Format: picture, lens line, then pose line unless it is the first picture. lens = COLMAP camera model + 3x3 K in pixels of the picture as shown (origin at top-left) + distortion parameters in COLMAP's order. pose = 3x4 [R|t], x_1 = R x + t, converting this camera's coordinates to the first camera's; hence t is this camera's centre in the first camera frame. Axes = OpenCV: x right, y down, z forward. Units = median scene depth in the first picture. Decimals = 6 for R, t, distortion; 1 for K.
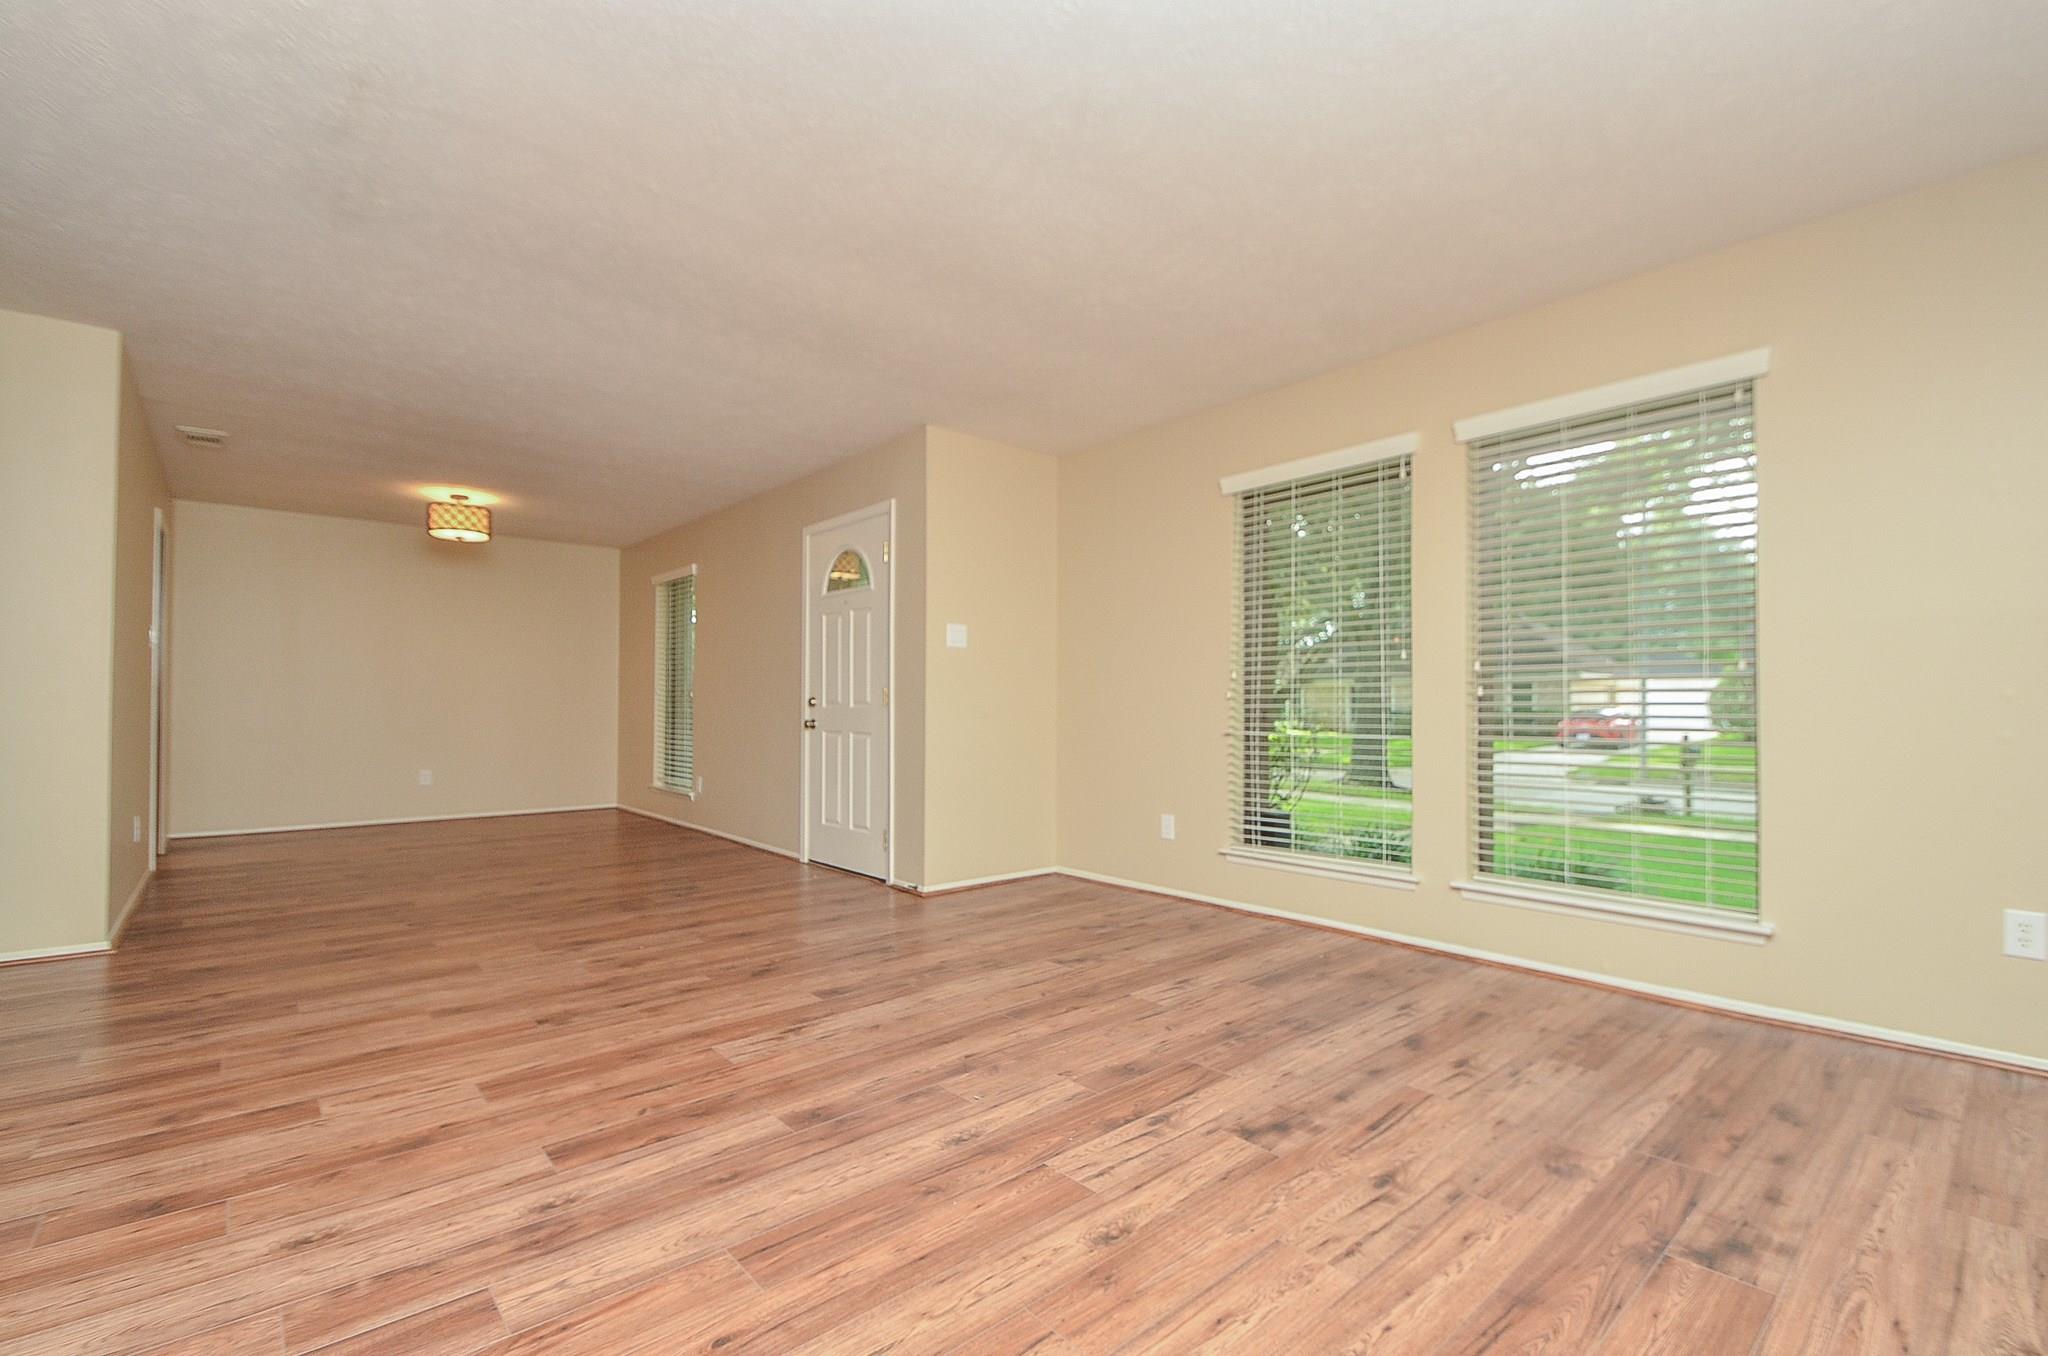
lens RADIAL K [[886.5, 0, 1031.8], [0, 886.5, 695.9], [0, 0, 1]] dist [0.029545, -0.019398]
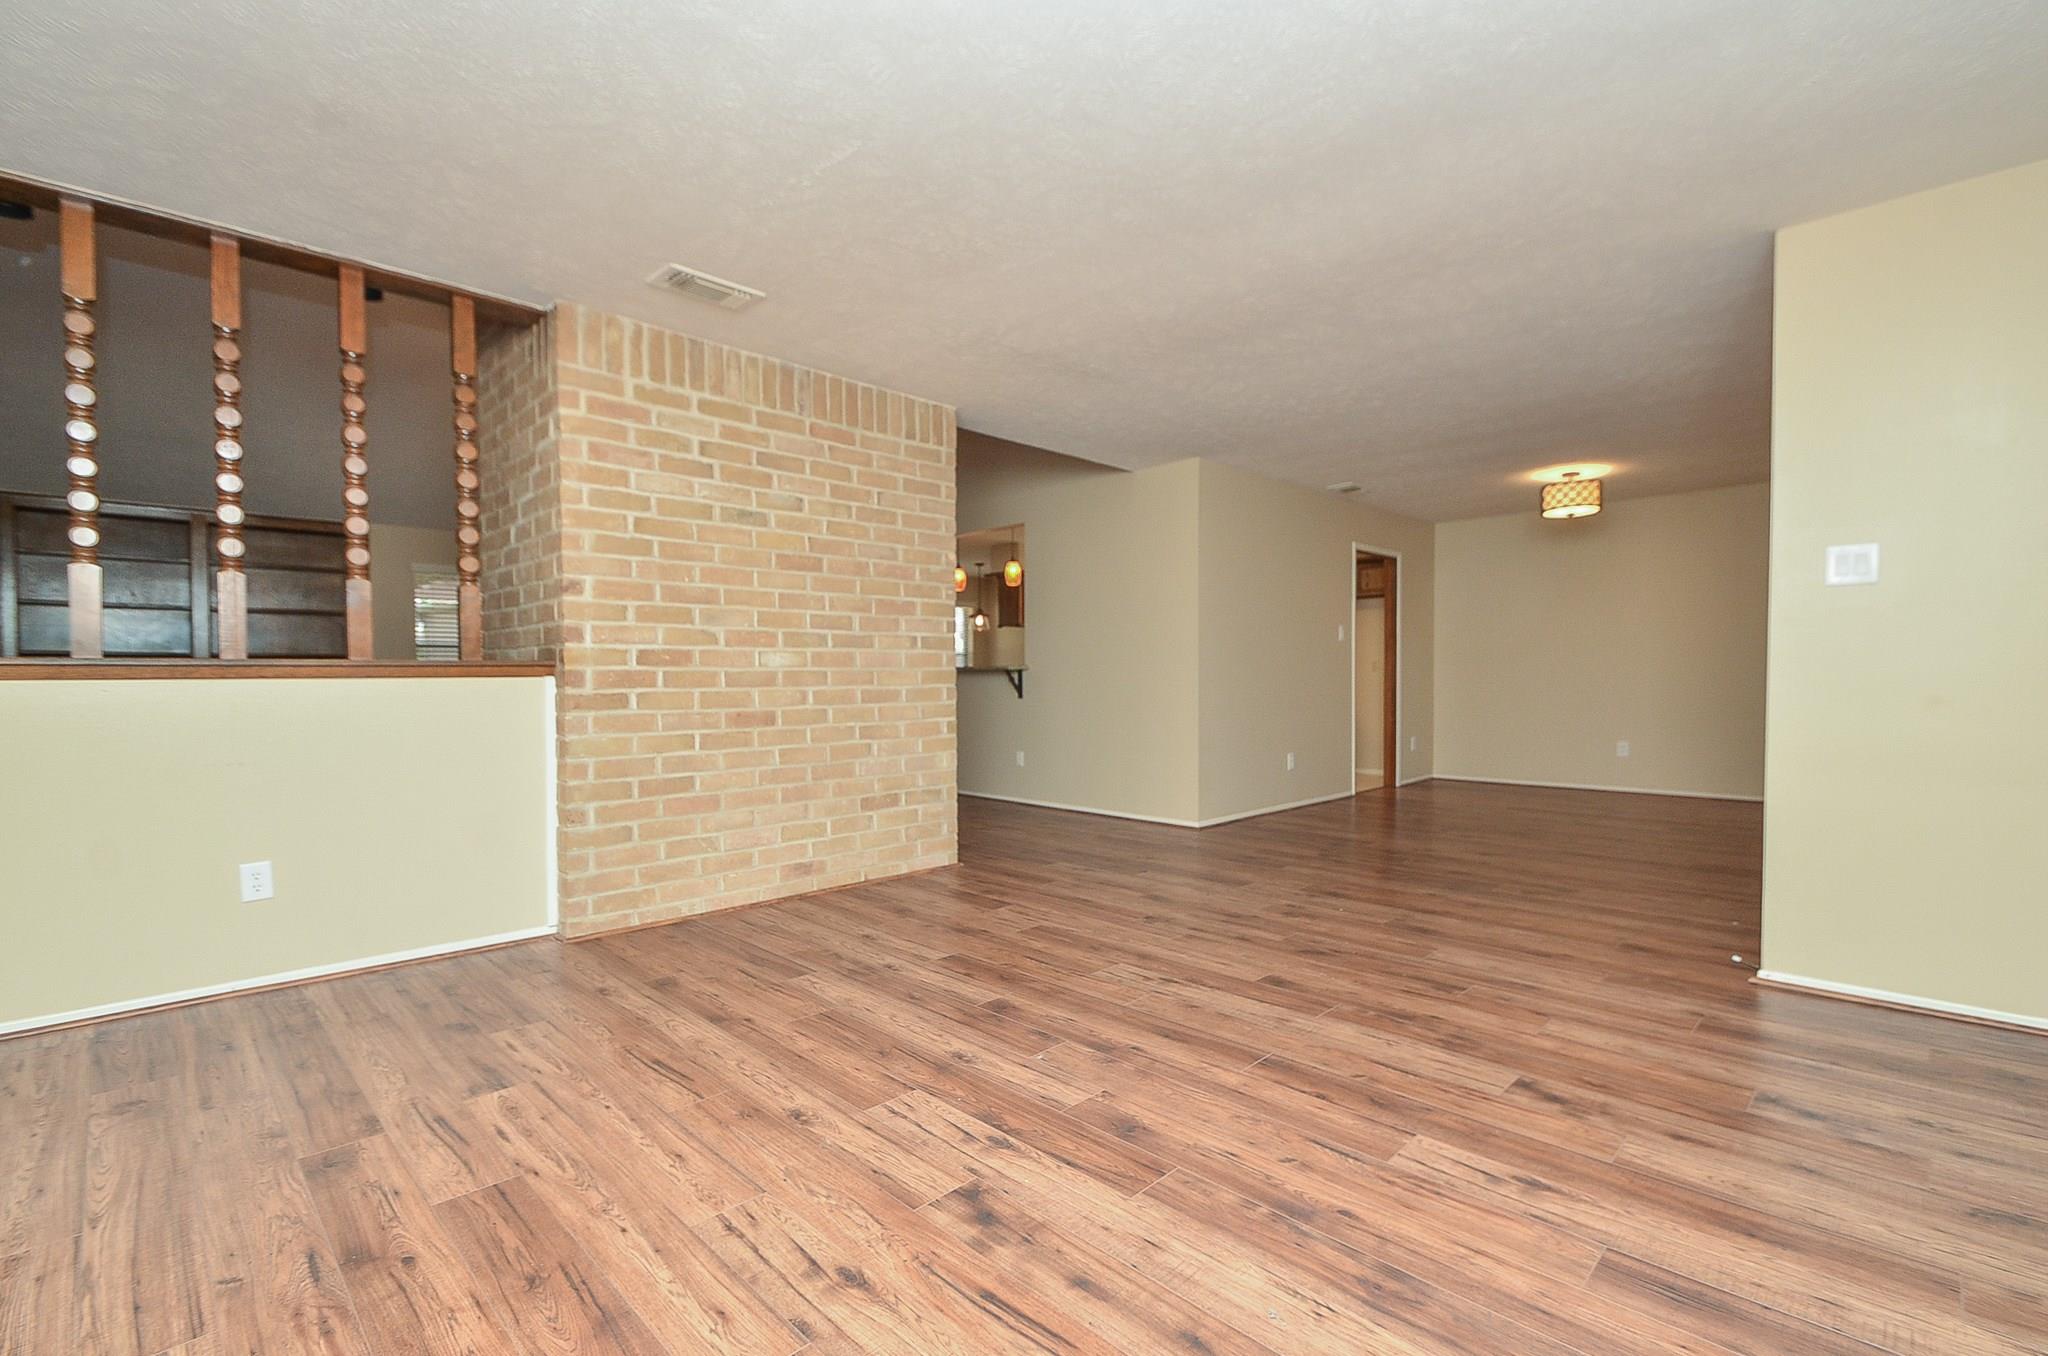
lens RADIAL K [[907.9, 0, 1046.7], [0, 907.9, 690.3], [0, 0, 1]] dist [0.016608, -0.012733]
pose [[0.072851, 0.012851, -0.997260, 0.876811], [0.018417, 0.999729, 0.014229, -0.006585], [0.997173, -0.019403, 0.072595, 0.797956]]
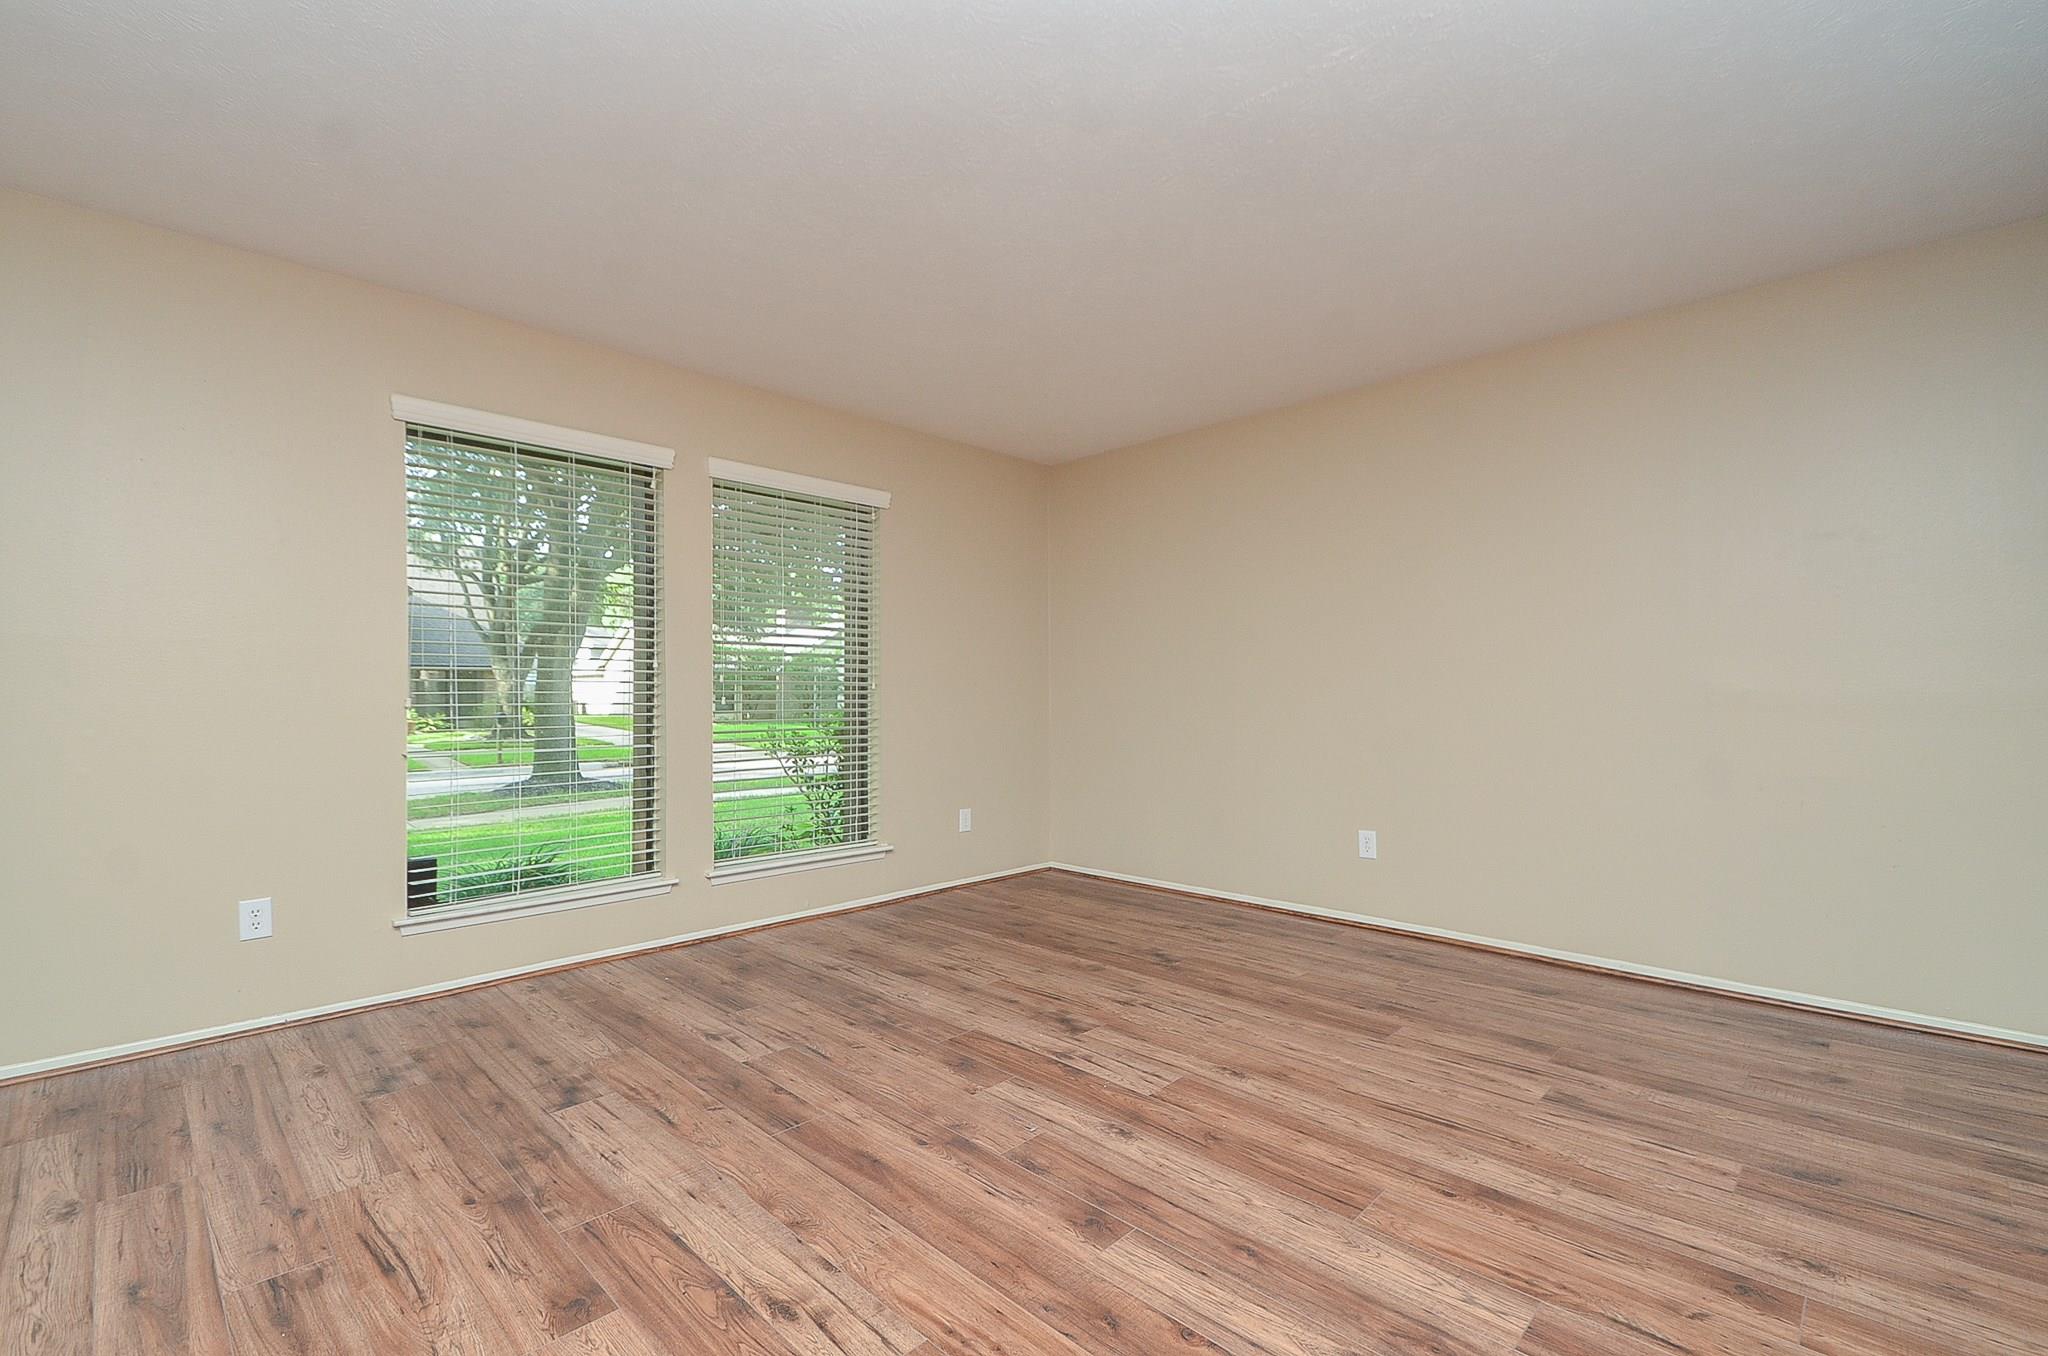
lens RADIAL K [[886.5, 0, 1031.8], [0, 886.5, 695.9], [0, 0, 1]] dist [0.029545, -0.019398]
pose [[-0.068665, -0.000073, 0.997640, -0.879689], [-0.011392, 0.999935, -0.000711, -0.018926], [-0.997575, -0.011414, -0.068661, 0.914789]]
